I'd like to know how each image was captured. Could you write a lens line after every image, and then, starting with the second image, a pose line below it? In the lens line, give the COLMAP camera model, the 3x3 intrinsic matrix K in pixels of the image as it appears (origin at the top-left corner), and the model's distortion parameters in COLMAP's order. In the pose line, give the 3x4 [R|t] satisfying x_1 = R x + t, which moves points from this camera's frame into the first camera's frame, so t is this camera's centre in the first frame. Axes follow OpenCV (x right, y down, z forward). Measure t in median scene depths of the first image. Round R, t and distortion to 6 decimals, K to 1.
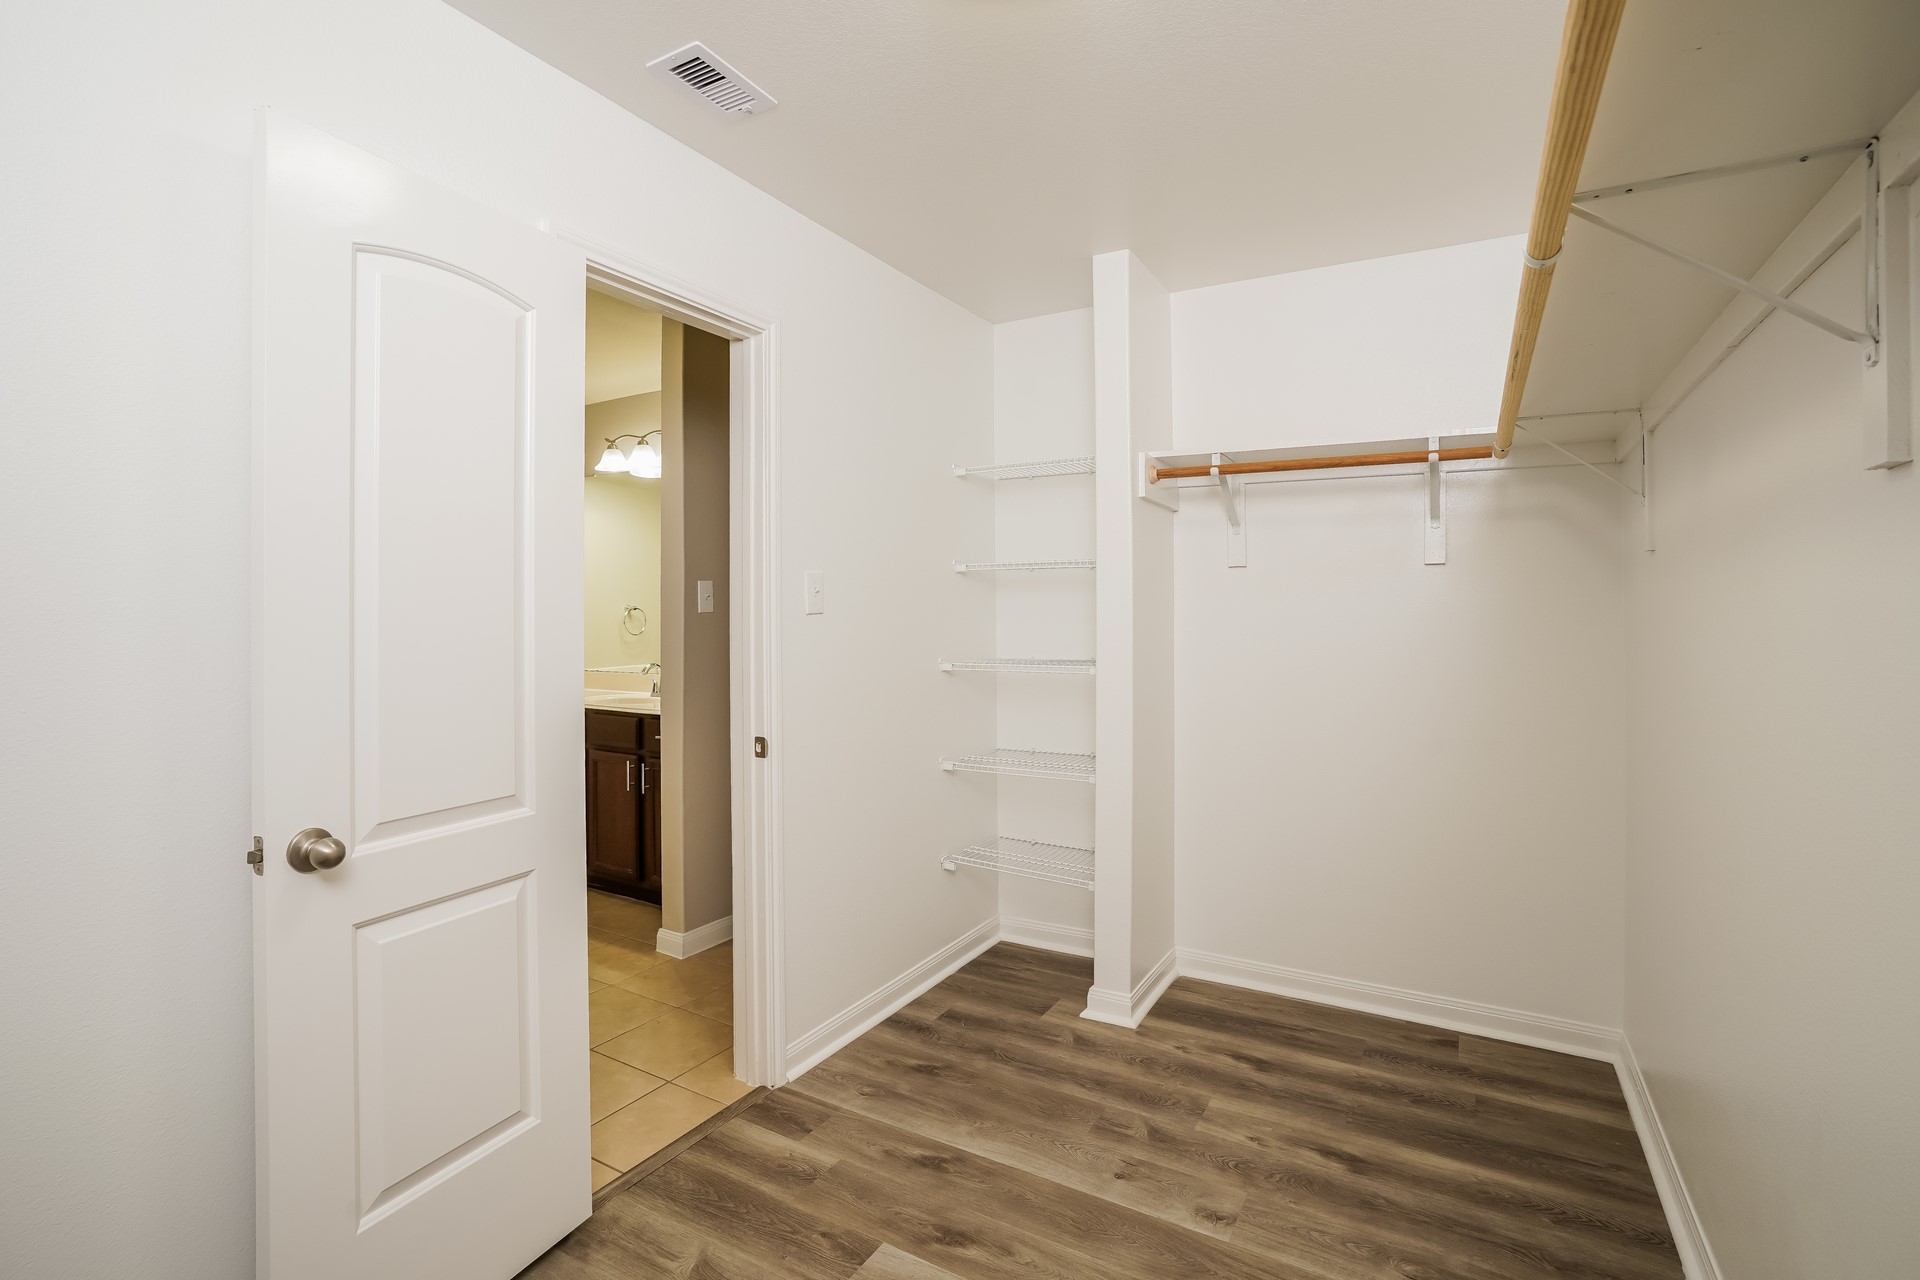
lens RADIAL K [[881.5, 0, 957.3], [0, 881.5, 627.0], [0, 0, 1]] dist [-0.000855, 0.001105]
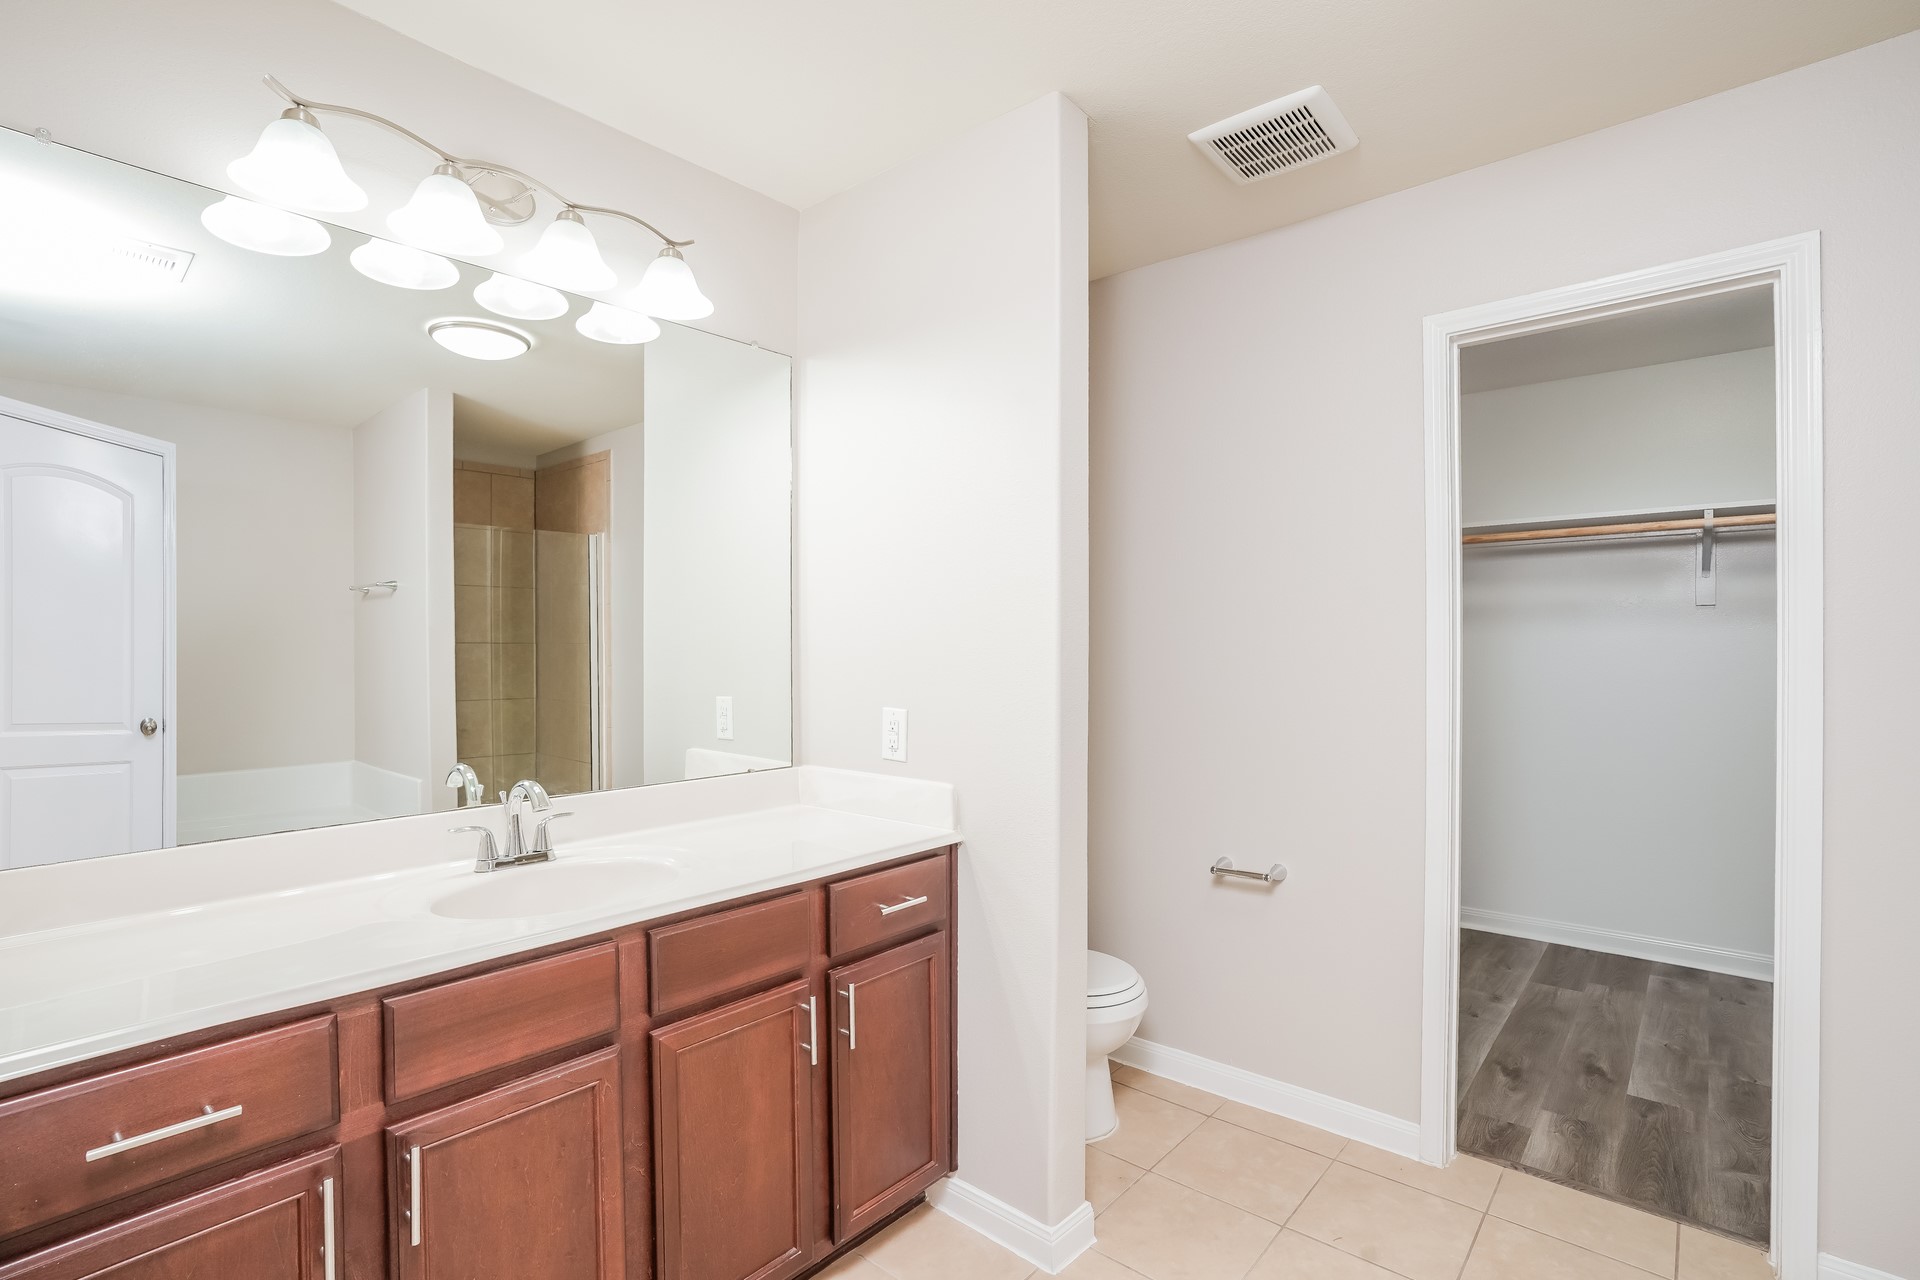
lens RADIAL K [[881.5, 0, 964.6], [0, 881.5, 649.7], [0, 0, 1]] dist [-0.000855, 0.001105]
pose [[0.170042, 0.004070, 0.985428, -1.485102], [0.021034, 0.999749, -0.007758, -0.013633], [-0.985212, 0.022047, 0.169914, 1.614029]]
